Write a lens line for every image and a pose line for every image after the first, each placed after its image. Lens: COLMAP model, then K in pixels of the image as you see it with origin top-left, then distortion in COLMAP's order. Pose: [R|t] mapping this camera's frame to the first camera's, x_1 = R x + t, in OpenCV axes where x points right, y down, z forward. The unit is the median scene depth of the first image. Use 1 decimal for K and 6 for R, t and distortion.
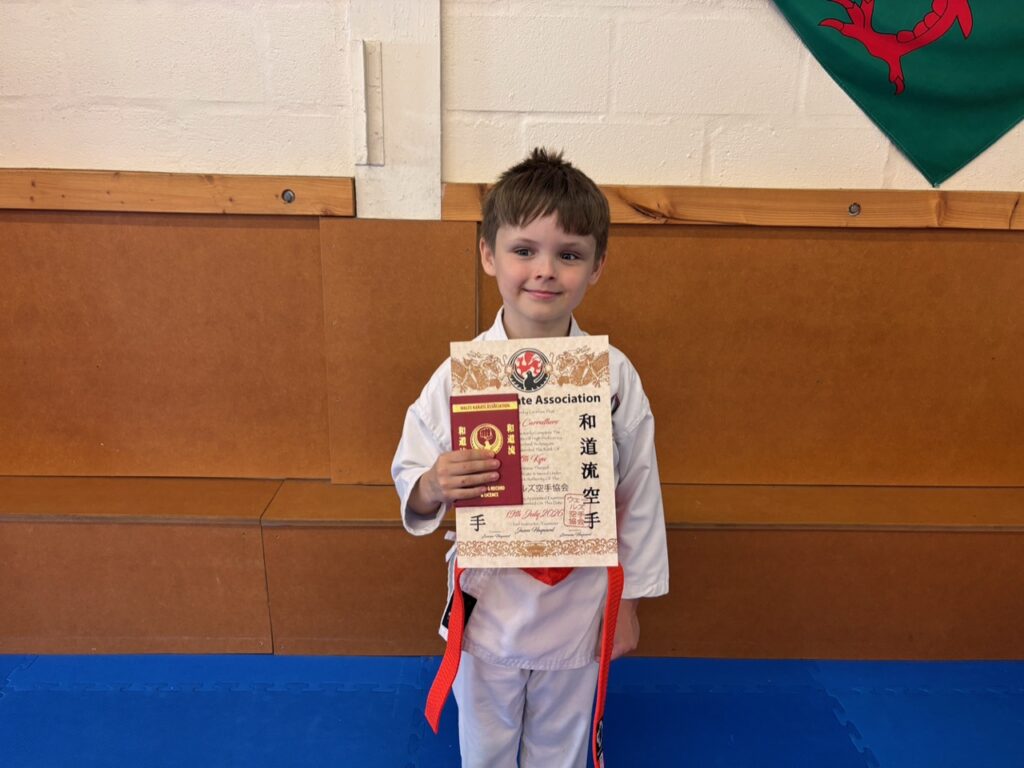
lens RADIAL K [[743.6, 0, 510.3], [0, 743.6, 388.3], [0, 0, 1]] dist [0.041010, -0.039773]
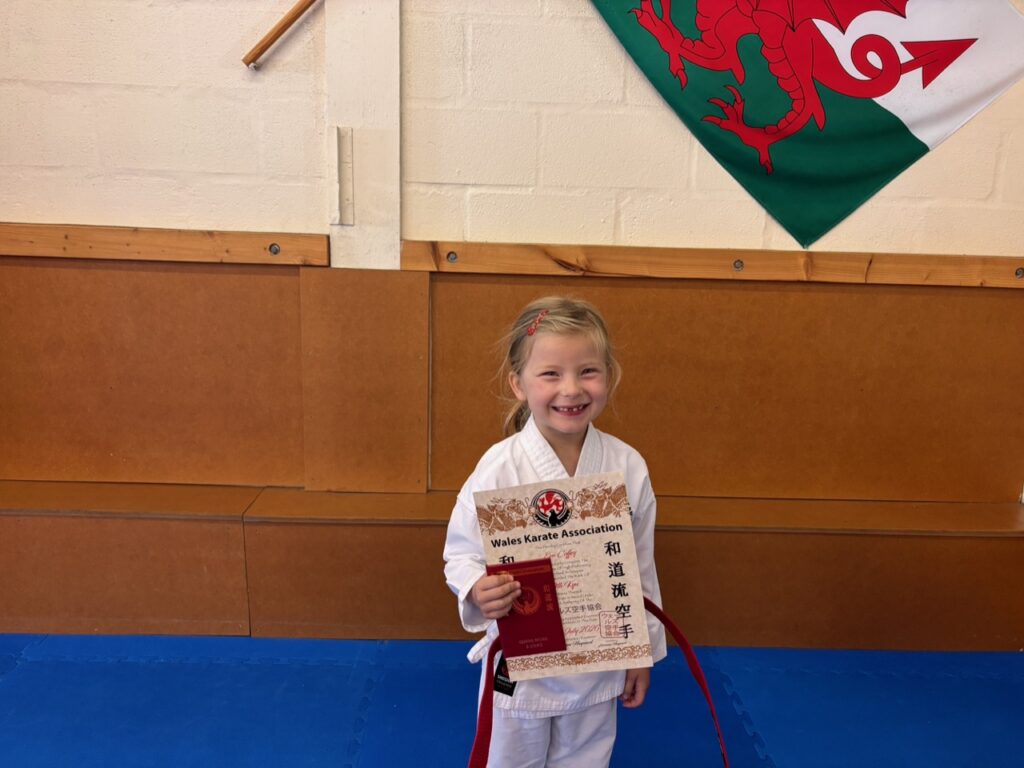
lens RADIAL K [[743.6, 0, 513.0], [0, 743.6, 392.1], [0, 0, 1]] dist [0.041010, -0.039773]
pose [[0.999939, 0.010881, 0.001675, 0.091371], [-0.010743, 0.997668, -0.067410, 0.053426], [-0.002404, 0.067388, 0.997724, -0.200257]]
